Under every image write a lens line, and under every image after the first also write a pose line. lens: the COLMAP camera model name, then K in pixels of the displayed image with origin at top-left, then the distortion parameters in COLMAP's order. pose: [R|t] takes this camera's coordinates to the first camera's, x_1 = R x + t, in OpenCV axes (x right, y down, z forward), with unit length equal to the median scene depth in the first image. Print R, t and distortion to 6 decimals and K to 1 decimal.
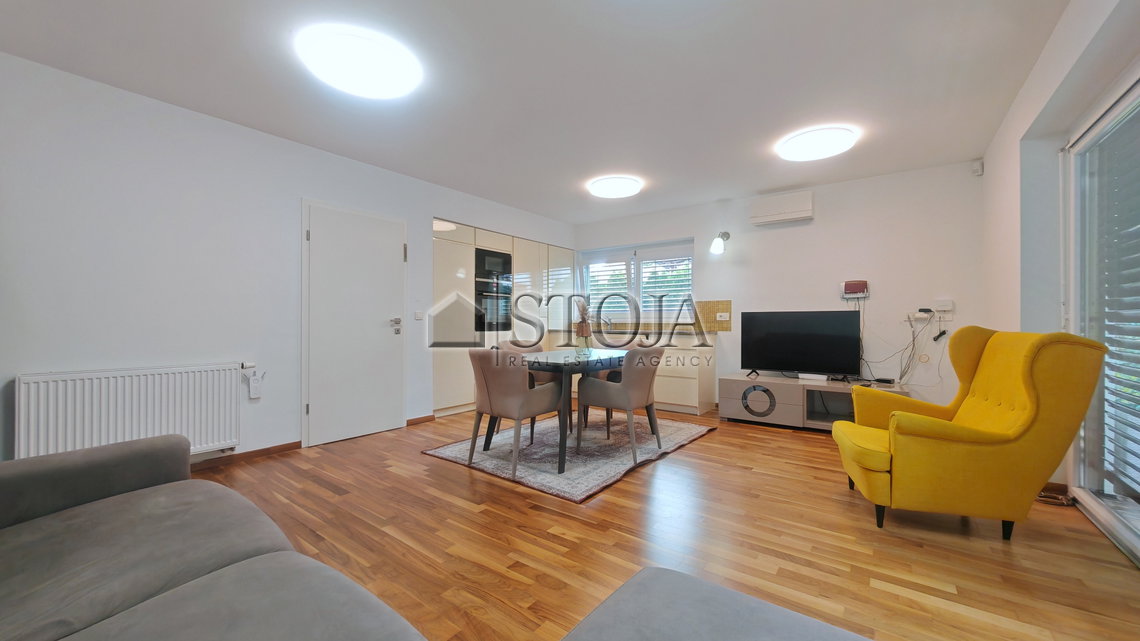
lens RADIAL K [[421.7, 0, 566.0], [0, 421.7, 321.4], [0, 0, 1]] dist [0.002796, 0.000182]
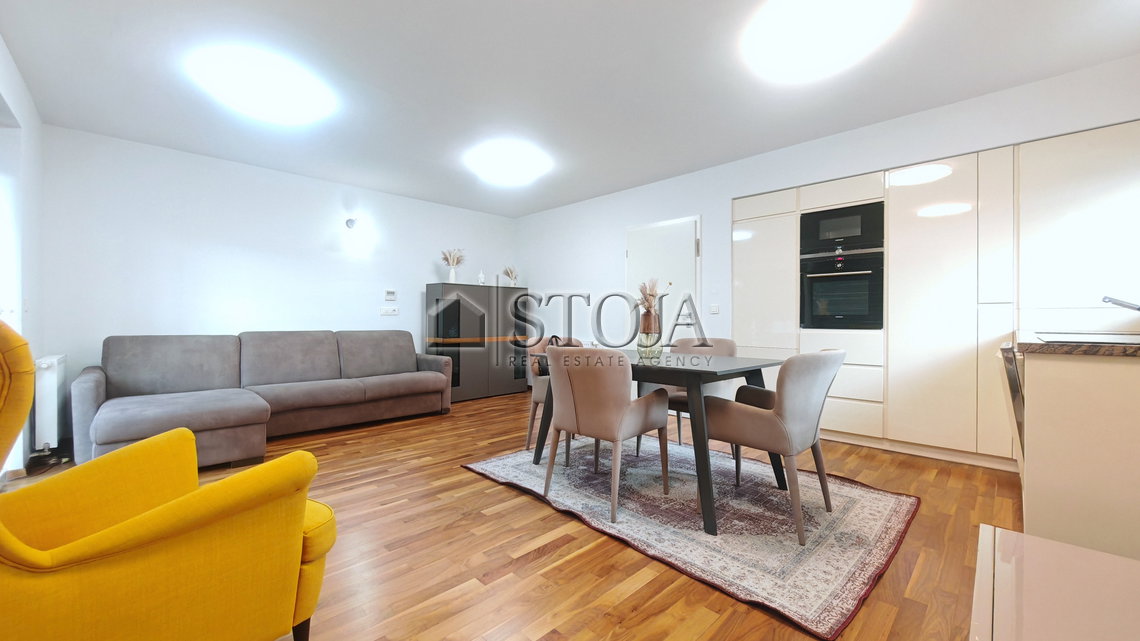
lens RADIAL K [[421.7, 0, 564.6], [0, 421.7, 321.4], [0, 0, 1]] dist [0.002796, 0.000182]
pose [[-0.119497, -0.000530, -0.992834, 0.912918], [0.000098, 1.000000, -0.000546, 0.019035], [0.992835, -0.000162, -0.119497, 1.109643]]
